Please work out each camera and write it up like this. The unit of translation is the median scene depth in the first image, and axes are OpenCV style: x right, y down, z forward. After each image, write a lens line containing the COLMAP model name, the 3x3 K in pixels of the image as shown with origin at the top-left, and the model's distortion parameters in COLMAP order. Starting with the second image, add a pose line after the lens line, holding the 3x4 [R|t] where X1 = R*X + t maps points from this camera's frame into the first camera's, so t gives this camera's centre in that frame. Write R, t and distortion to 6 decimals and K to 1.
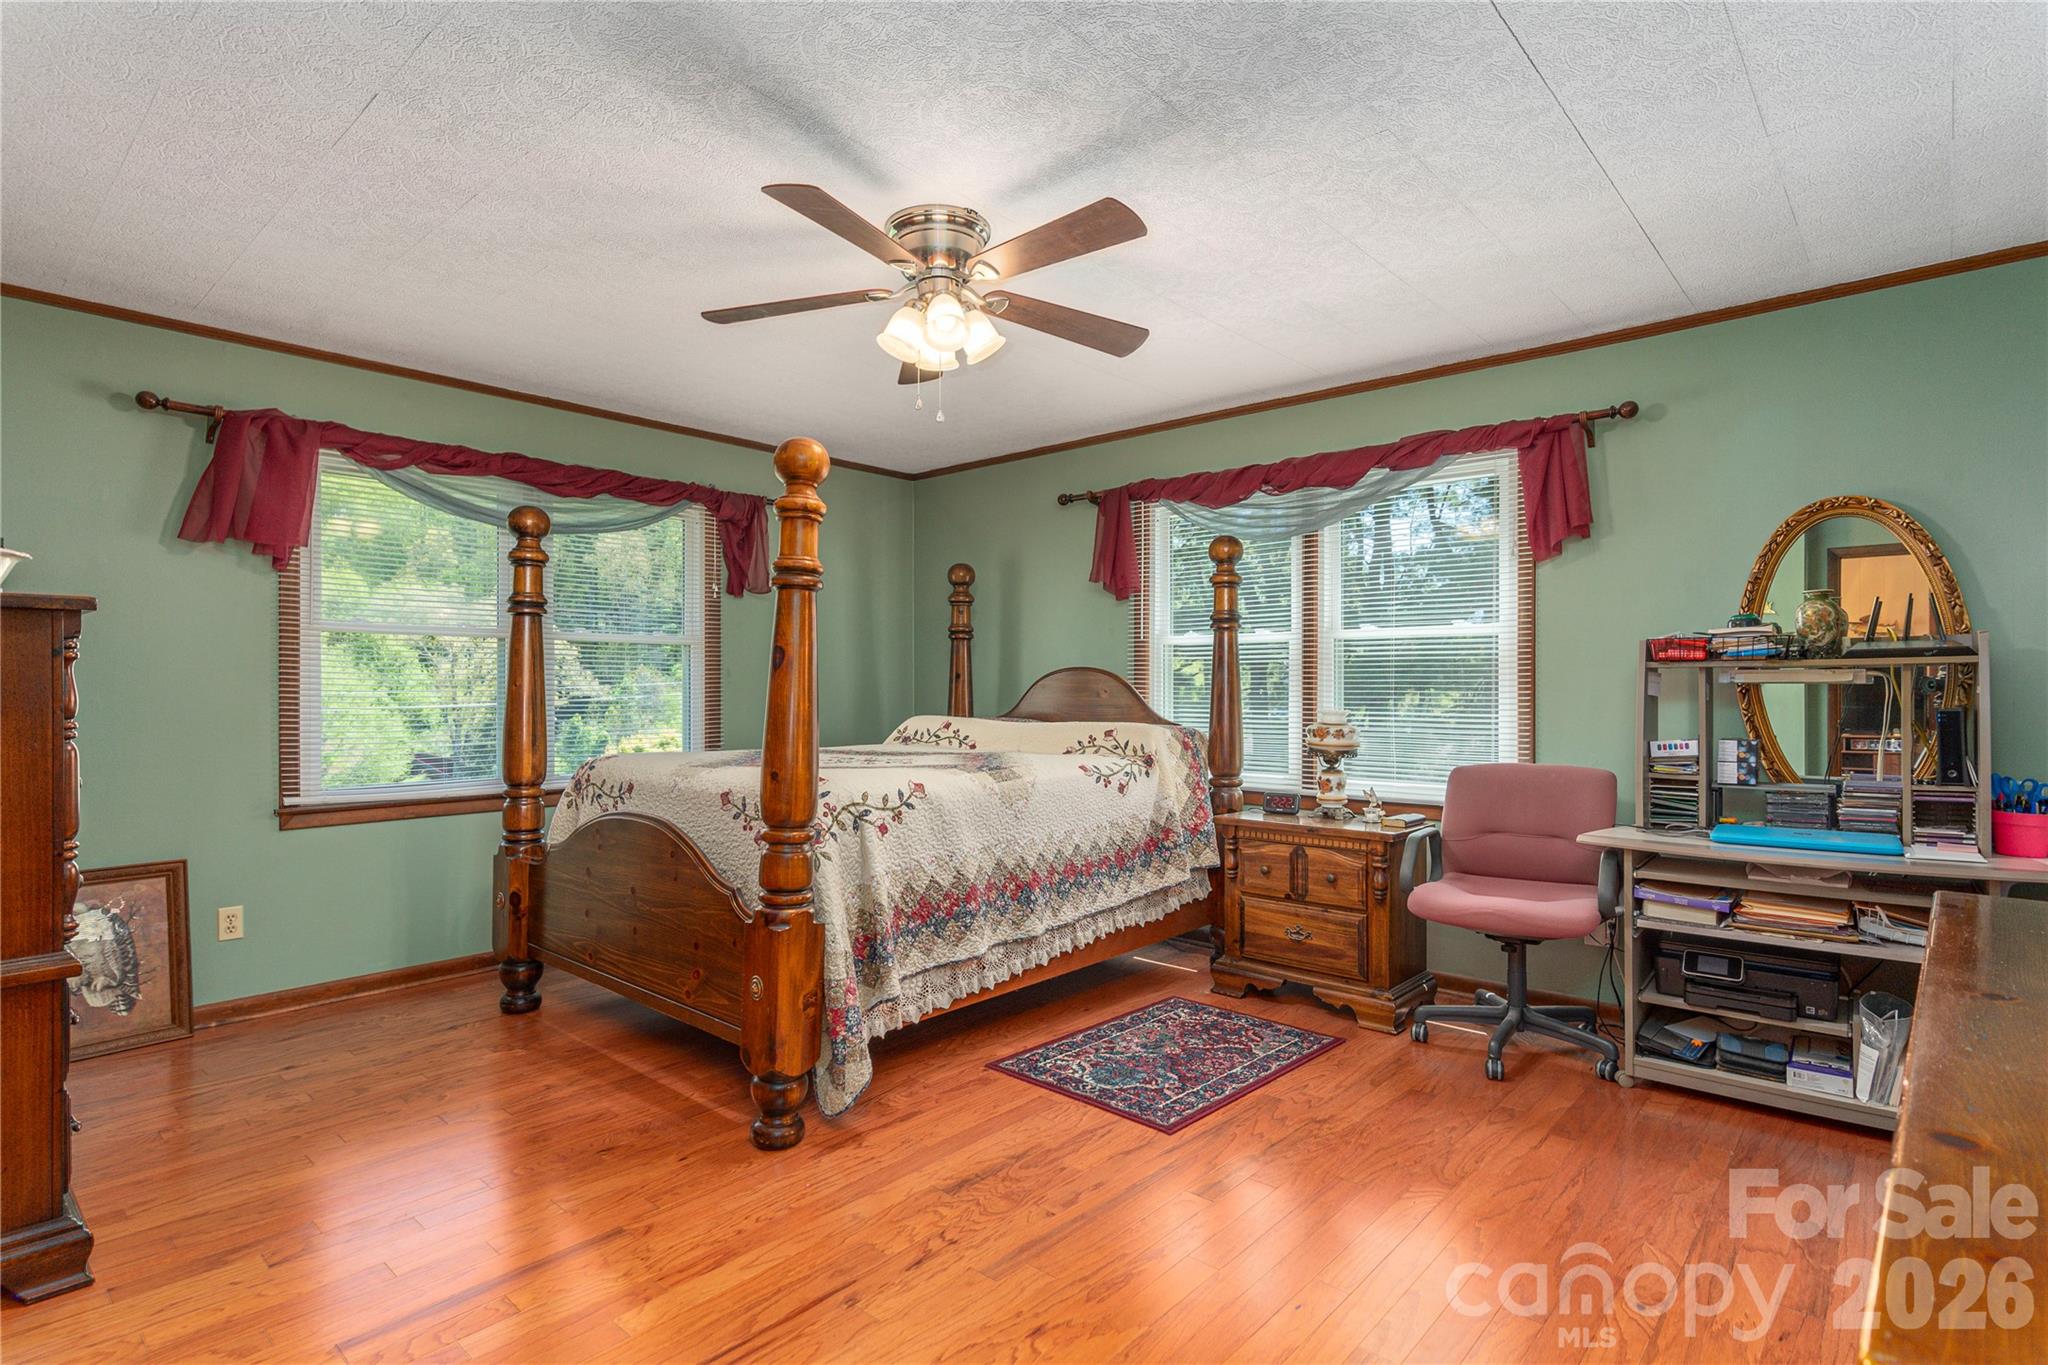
lens RADIAL K [[1017.4, 0, 1024.0], [0, 1017.4, 682.5], [0, 0, 1]] dist [0.002668, -0.000126]
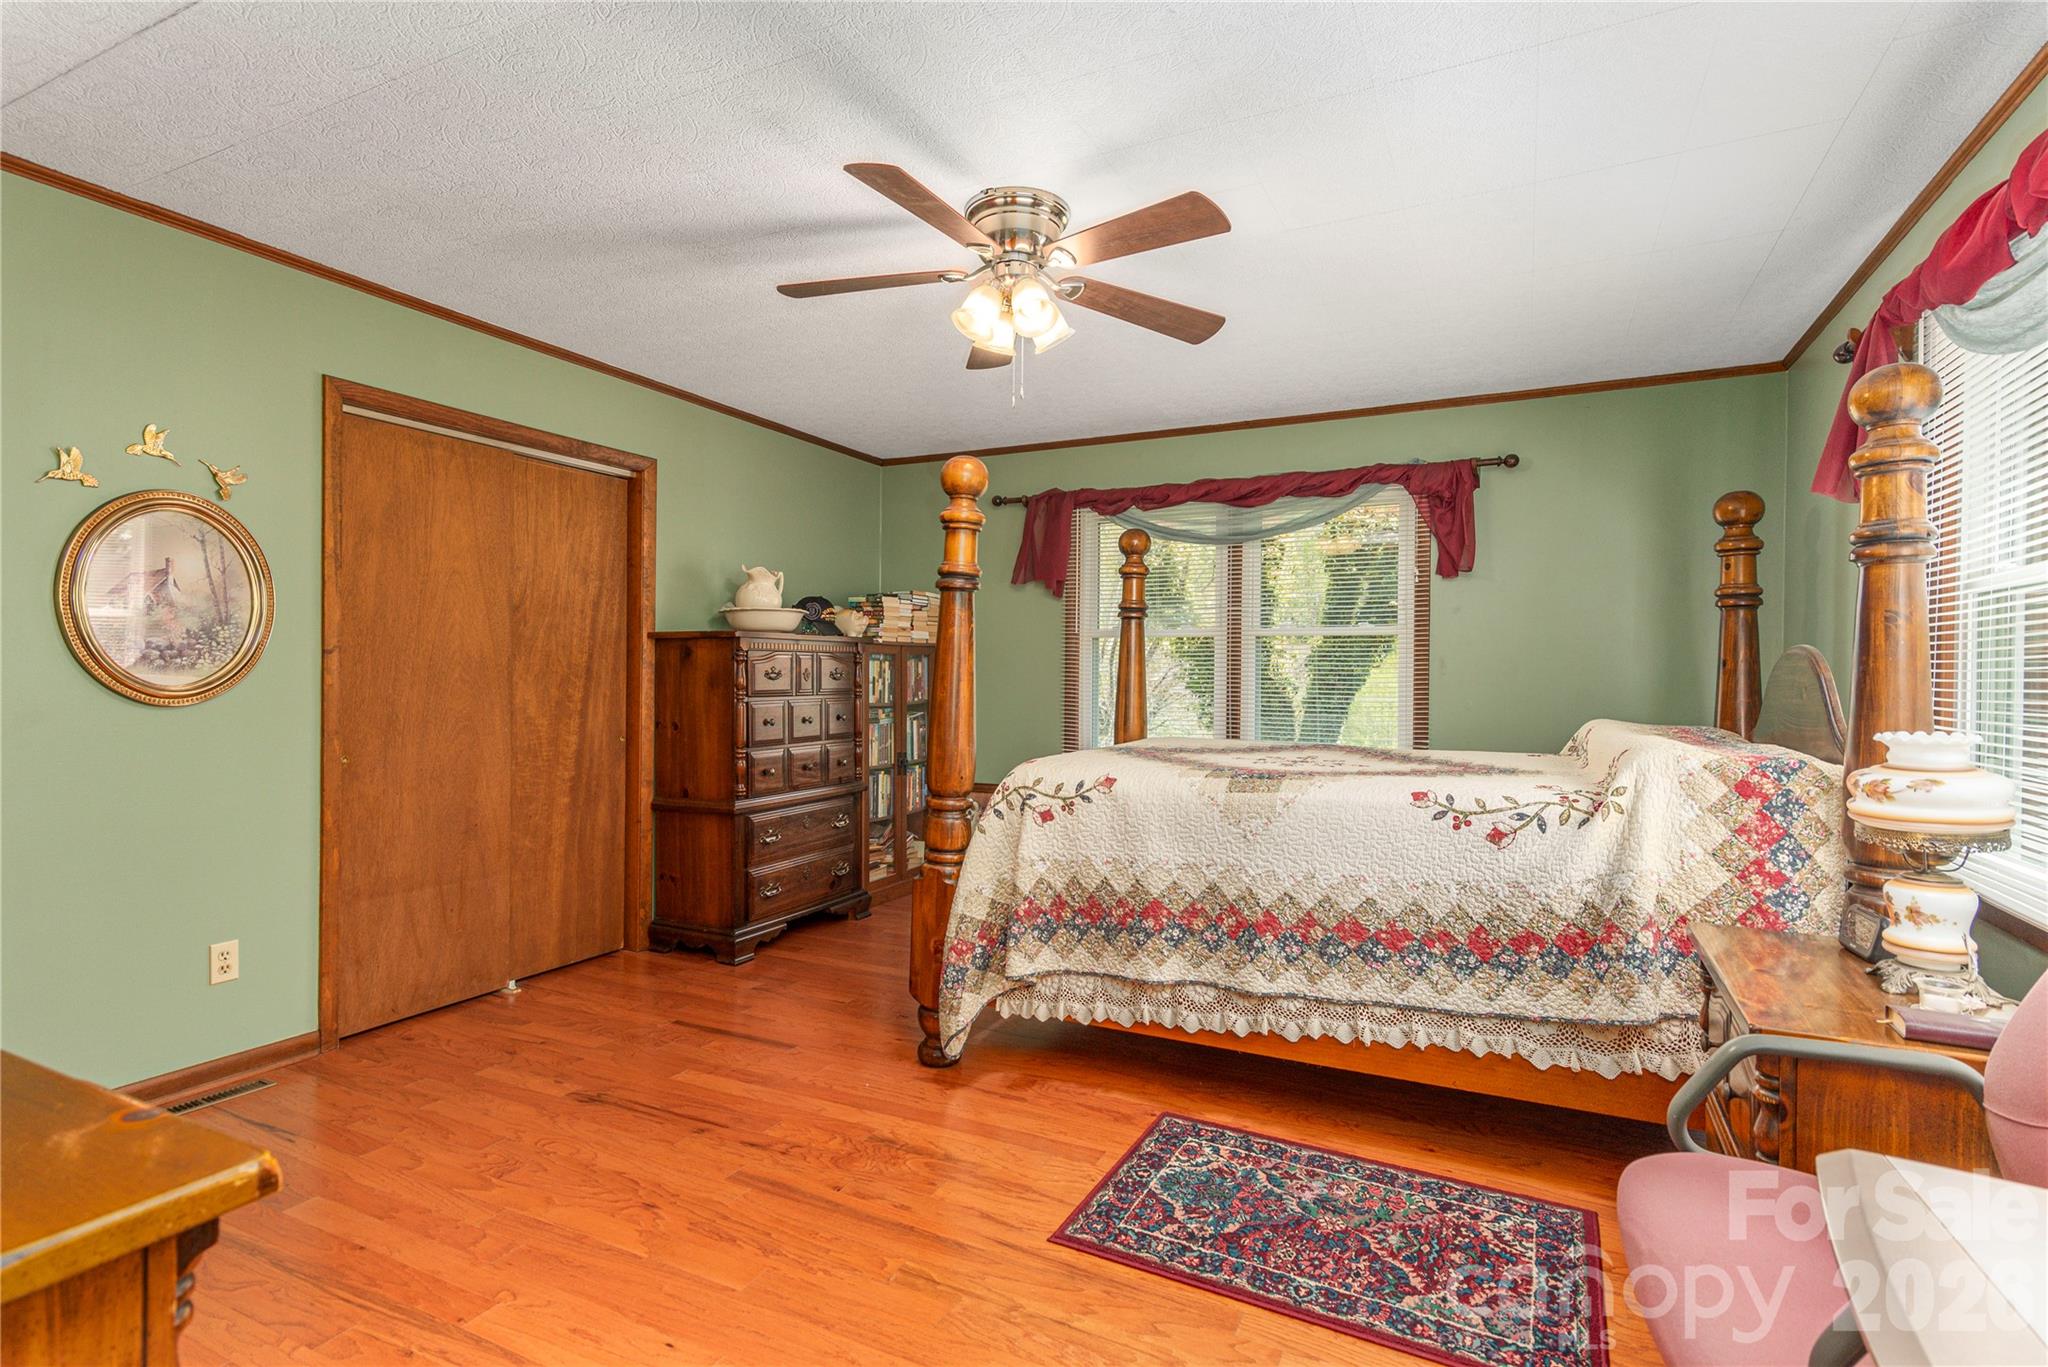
lens RADIAL K [[1010.5, 0, 1024.0], [0, 1010.5, 683.5], [0, 0, 1]] dist [0.010727, -0.000380]
pose [[0.261500, 0.005394, -0.965188, 0.745348], [-0.002381, 0.999985, 0.004944, 0.006586], [0.965201, 0.001005, 0.261509, 0.644935]]
